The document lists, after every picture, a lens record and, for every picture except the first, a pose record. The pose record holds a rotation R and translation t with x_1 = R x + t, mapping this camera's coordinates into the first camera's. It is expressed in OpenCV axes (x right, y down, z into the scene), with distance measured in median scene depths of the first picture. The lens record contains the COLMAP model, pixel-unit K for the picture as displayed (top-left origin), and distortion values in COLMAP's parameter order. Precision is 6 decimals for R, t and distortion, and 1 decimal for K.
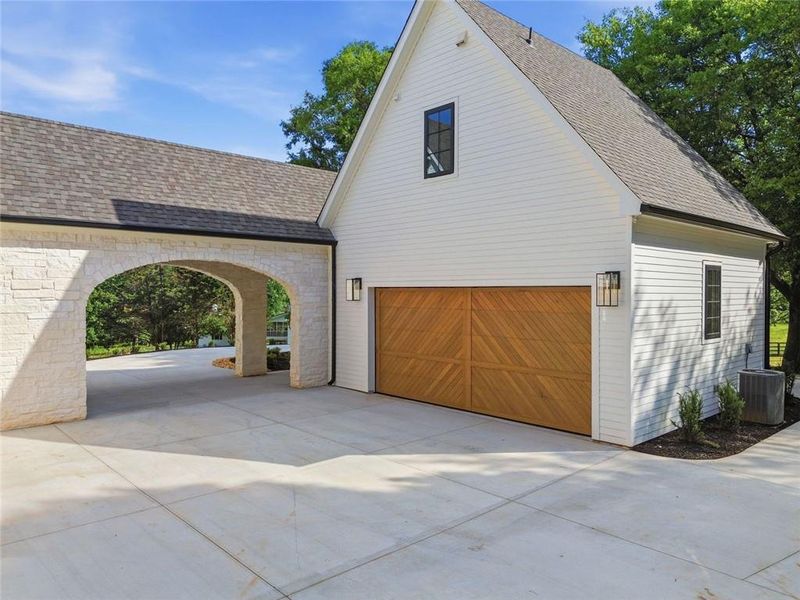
lens RADIAL K [[569.5, 0, 394.2], [0, 569.5, 298.0], [0, 0, 1]] dist [0.041855, 0.000046]
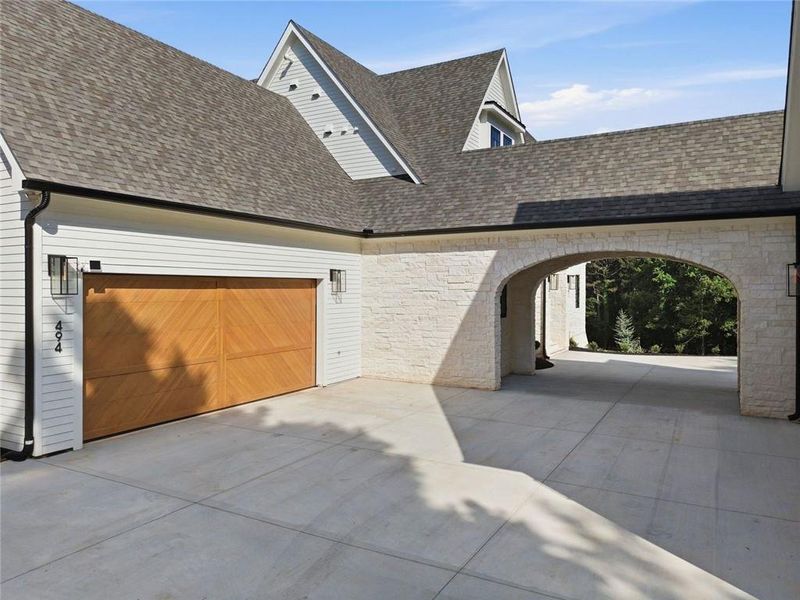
lens RADIAL K [[569.5, 0, 394.2], [0, 569.5, 298.0], [0, 0, 1]] dist [0.041855, 0.000046]
pose [[0.305963, 0.019944, -0.951835, 0.632221], [-0.008795, 0.999797, 0.018122, -0.003325], [0.952003, 0.002826, 0.306076, 0.511865]]
